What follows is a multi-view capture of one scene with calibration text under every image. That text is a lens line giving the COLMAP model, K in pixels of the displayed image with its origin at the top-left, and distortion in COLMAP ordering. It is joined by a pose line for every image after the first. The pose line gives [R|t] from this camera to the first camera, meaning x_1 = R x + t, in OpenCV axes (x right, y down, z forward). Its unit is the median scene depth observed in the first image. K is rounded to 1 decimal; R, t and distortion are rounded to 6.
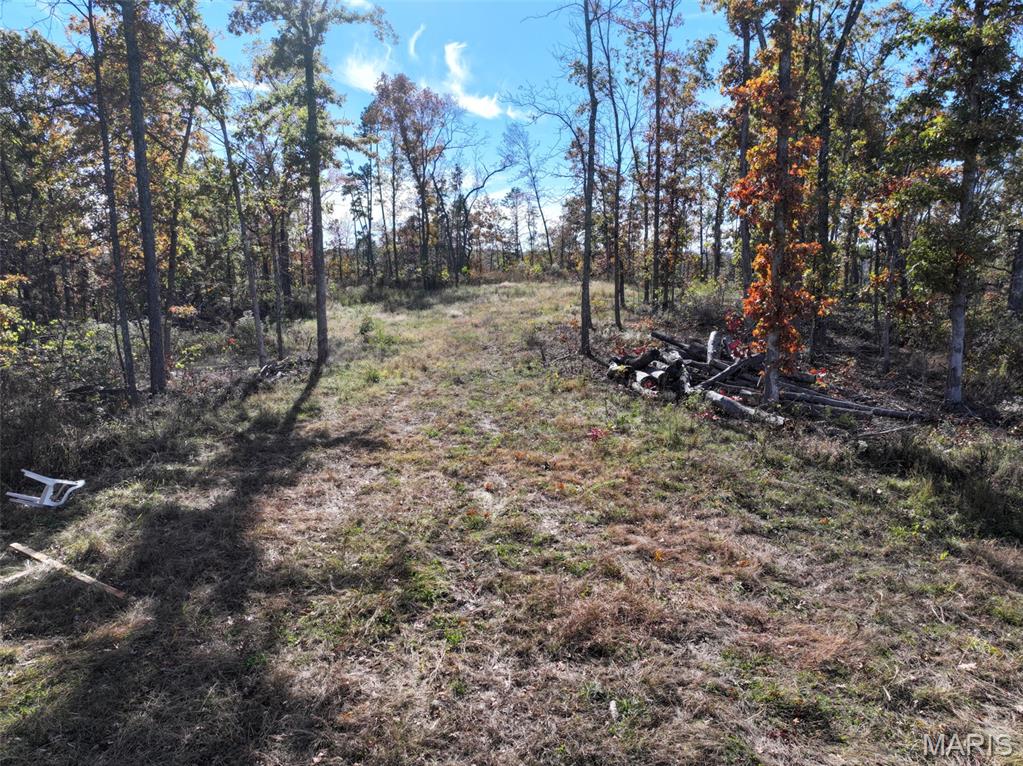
lens RADIAL K [[722.7, 0, 513.7], [0, 722.7, 382.6], [0, 0, 1]] dist [-0.004718, 0.022963]
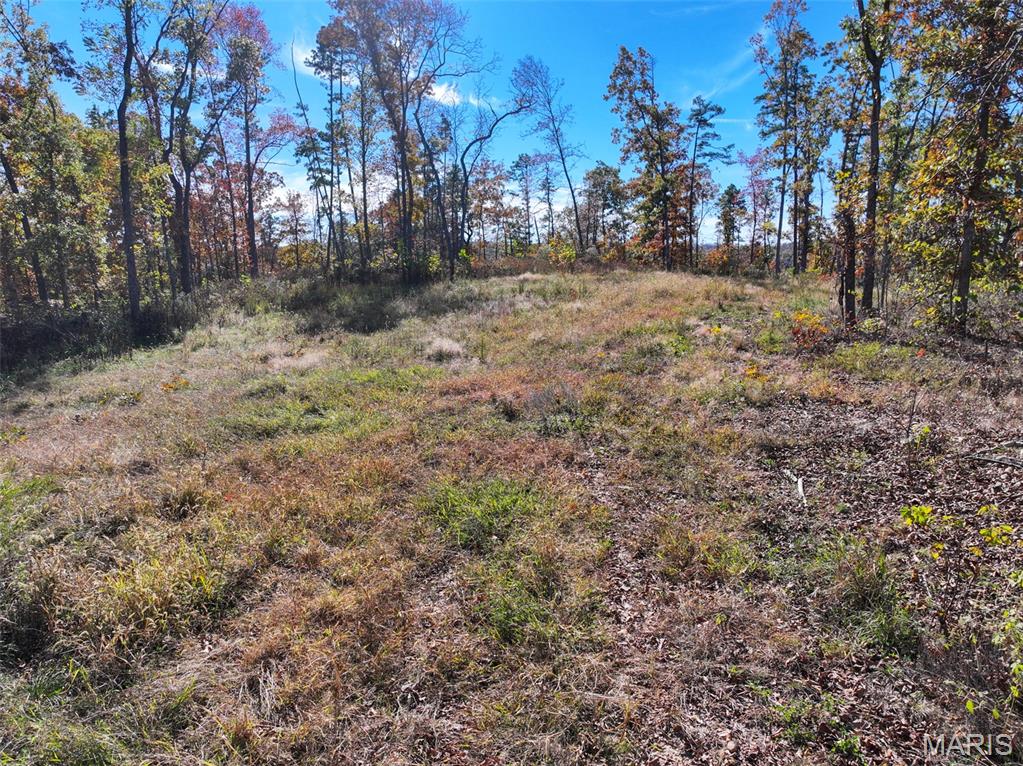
lens RADIAL K [[722.7, 0, 509.2], [0, 722.7, 383.1], [0, 0, 1]] dist [-0.004718, 0.022963]
pose [[0.999998, -0.001439, -0.001124, -0.021100], [0.001451, 0.999942, 0.010699, -0.038164], [0.001109, -0.010700, 0.999942, 0.282854]]
